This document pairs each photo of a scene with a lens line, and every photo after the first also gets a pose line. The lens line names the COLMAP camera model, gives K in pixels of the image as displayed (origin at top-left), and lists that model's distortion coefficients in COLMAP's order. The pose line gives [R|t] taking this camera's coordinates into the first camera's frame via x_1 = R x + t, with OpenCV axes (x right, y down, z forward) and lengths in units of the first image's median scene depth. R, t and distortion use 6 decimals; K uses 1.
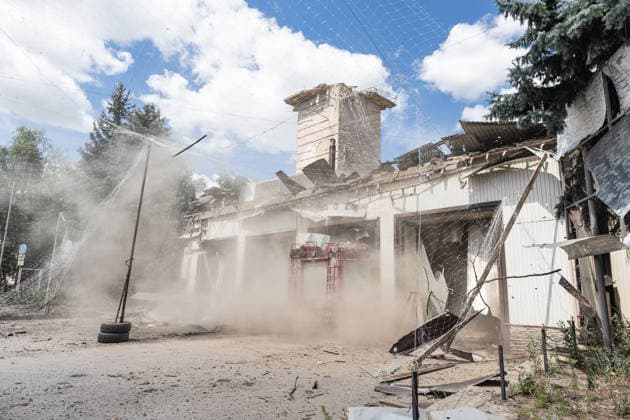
lens RADIAL K [[415.9, 0, 315.0], [0, 415.9, 210.0], [0, 0, 1]] dist [0.006031, 0.001260]
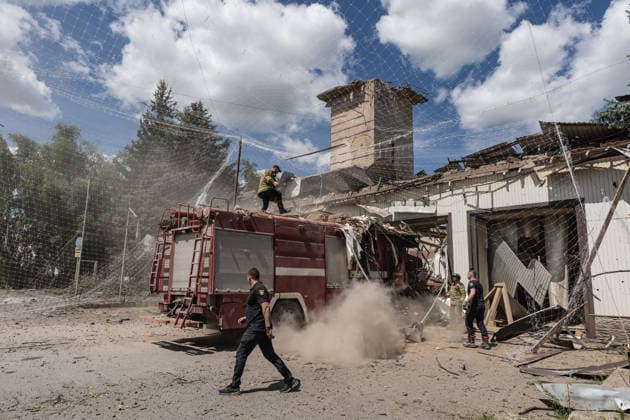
lens RADIAL K [[410.7, 0, 315.0], [0, 410.7, 210.0], [0, 0, 1]] dist [0.007457, 0.003982]
pose [[0.999739, -0.002581, -0.022706, -0.164913], [0.003034, 0.999797, 0.019932, -0.012543], [0.022650, -0.019996, 0.999543, -0.045868]]
